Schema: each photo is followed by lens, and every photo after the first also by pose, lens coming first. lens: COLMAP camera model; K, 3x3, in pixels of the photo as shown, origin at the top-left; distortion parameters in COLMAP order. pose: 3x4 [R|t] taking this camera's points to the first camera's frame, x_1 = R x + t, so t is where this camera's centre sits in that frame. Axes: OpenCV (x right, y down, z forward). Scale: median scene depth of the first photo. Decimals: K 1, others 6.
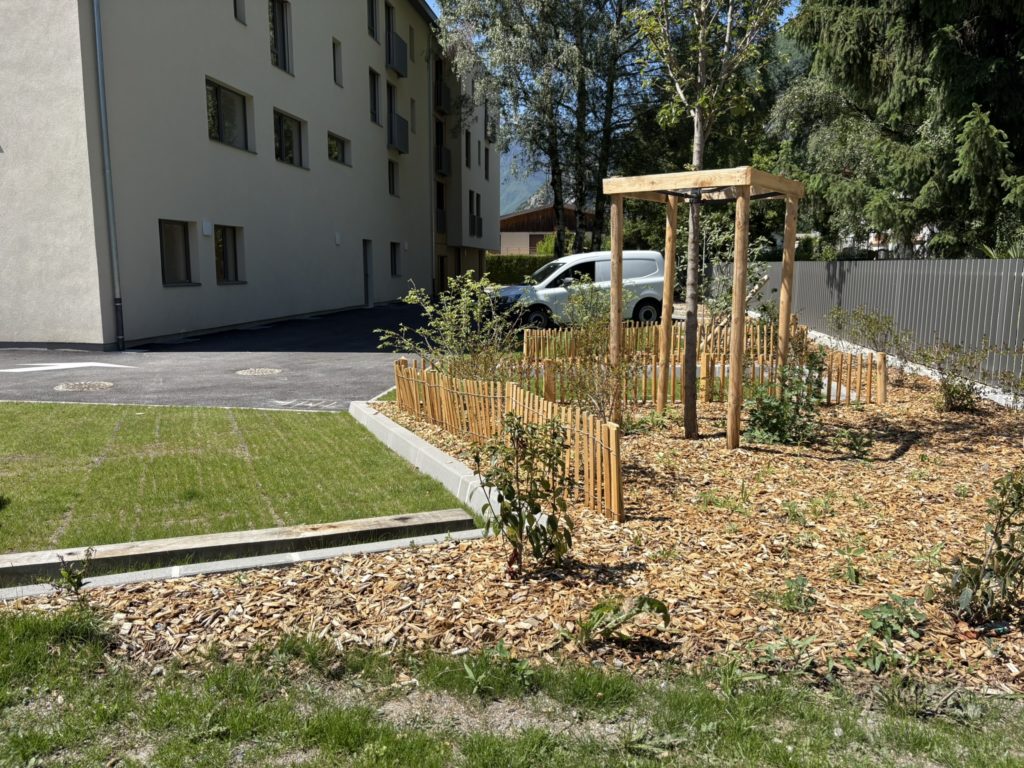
lens RADIAL K [[763.9, 0, 509.0], [0, 763.9, 385.1], [0, 0, 1]] dist [0.006486, -0.008956]
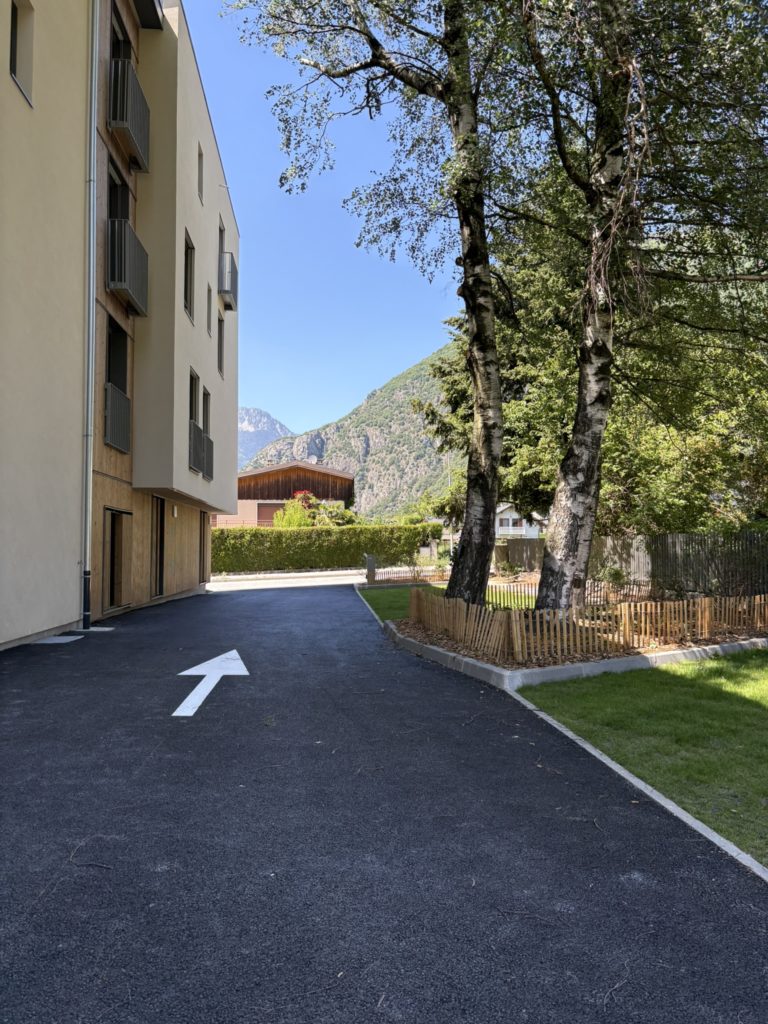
lens RADIAL K [[763.9, 0, 384.0], [0, 763.9, 507.5], [0, 0, 1]] dist [0.006486, -0.008956]
pose [[0.974115, 0.011104, 0.225780, -0.094256], [0.035744, 0.978662, -0.202344, -0.191099], [-0.223209, 0.205176, 0.952933, 1.296618]]
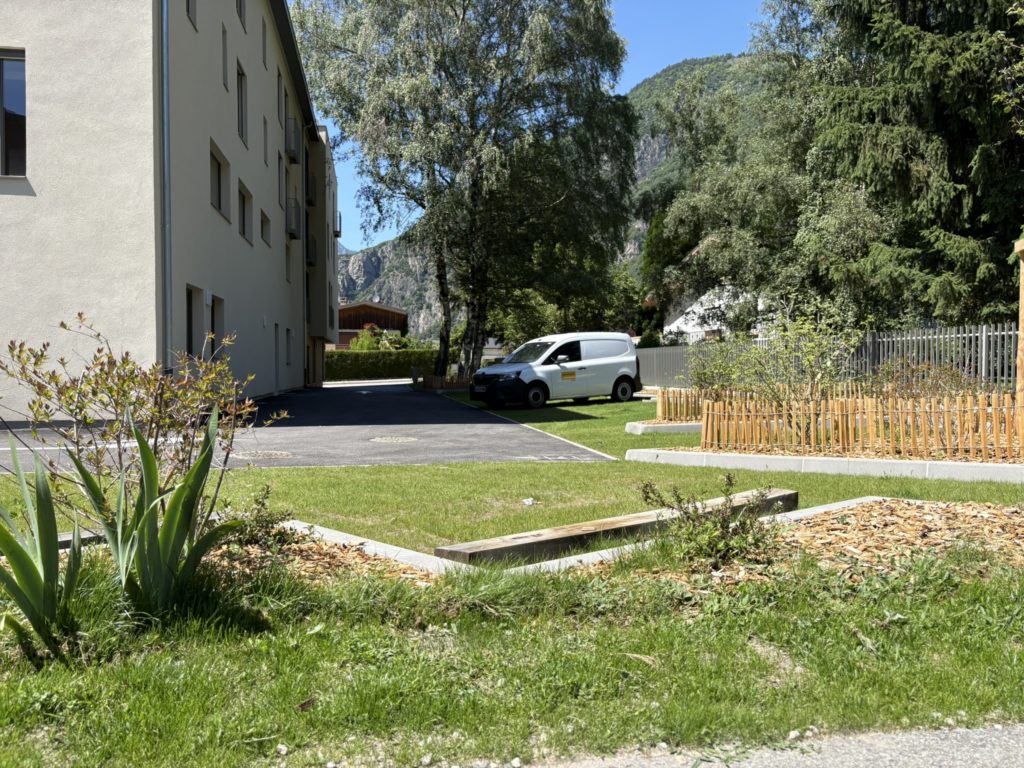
lens RADIAL K [[763.9, 0, 513.7], [0, 763.9, 387.6], [0, 0, 1]] dist [0.006486, -0.008956]
pose [[0.948909, -0.010782, 0.315366, -0.310726], [0.051546, 0.991288, -0.121208, 0.024968], [-0.311312, 0.131272, 0.941197, 0.049855]]
